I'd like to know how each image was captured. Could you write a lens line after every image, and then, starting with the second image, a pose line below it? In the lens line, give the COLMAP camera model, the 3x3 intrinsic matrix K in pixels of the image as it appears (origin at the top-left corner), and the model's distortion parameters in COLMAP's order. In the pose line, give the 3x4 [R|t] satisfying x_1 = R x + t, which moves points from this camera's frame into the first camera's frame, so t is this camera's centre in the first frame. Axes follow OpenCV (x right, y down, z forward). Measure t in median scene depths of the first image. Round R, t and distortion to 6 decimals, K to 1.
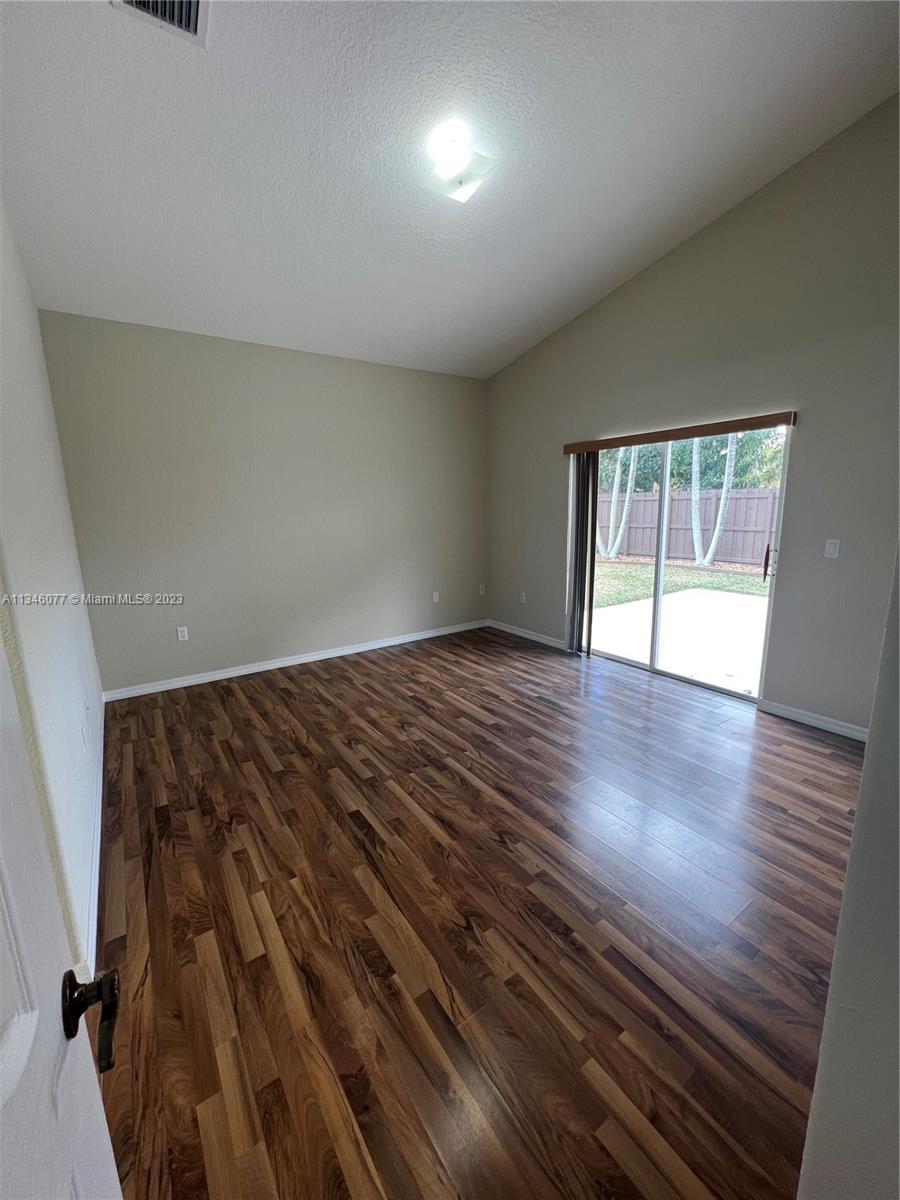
lens RADIAL K [[481.0, 0, 450.9], [0, 481.0, 596.9], [0, 0, 1]] dist [-0.002575, 0.000876]
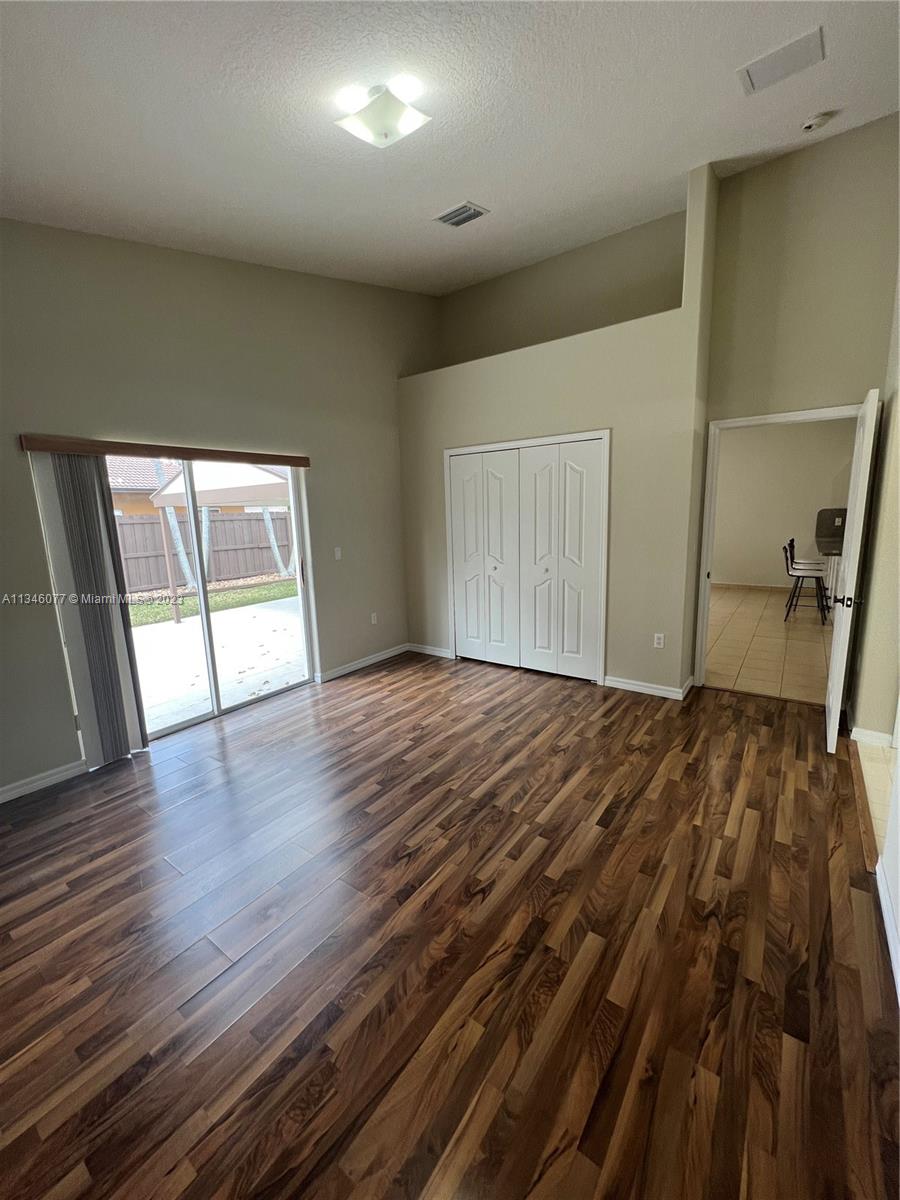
lens RADIAL K [[481.0, 0, 450.9], [0, 481.0, 596.9], [0, 0, 1]] dist [-0.002575, 0.000876]
pose [[-0.327392, -0.134595, 0.935253, -0.747428], [0.217765, 0.952410, 0.213294, -0.213866], [-0.919453, 0.273496, -0.282501, 1.119062]]
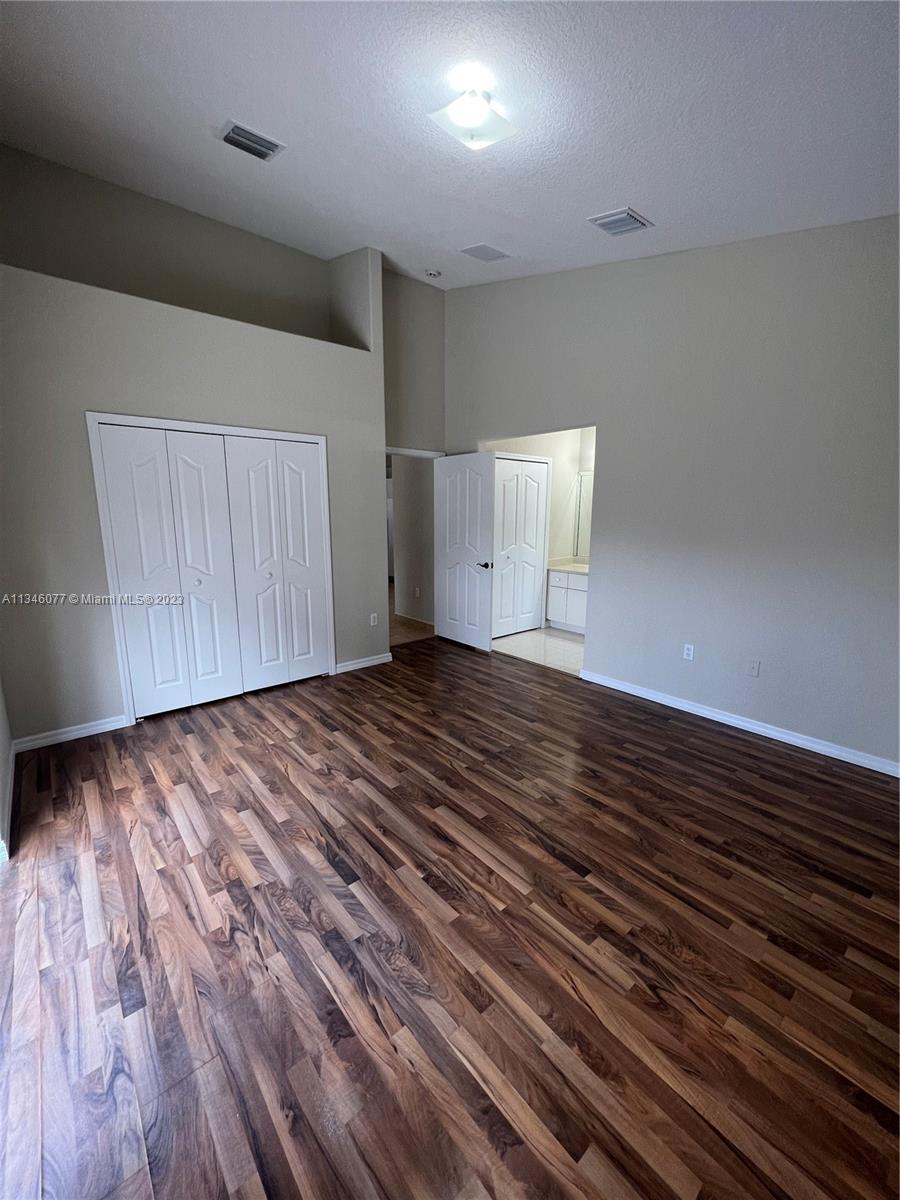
lens RADIAL K [[484.3, 0, 453.9], [0, 484.3, 592.8], [0, 0, 1]] dist [-0.001104, -0.000100]
pose [[-0.994335, 0.034735, -0.100455, 0.137658], [-0.003779, 0.932947, 0.359993, -0.353846], [0.106223, 0.358333, -0.927531, 1.724765]]
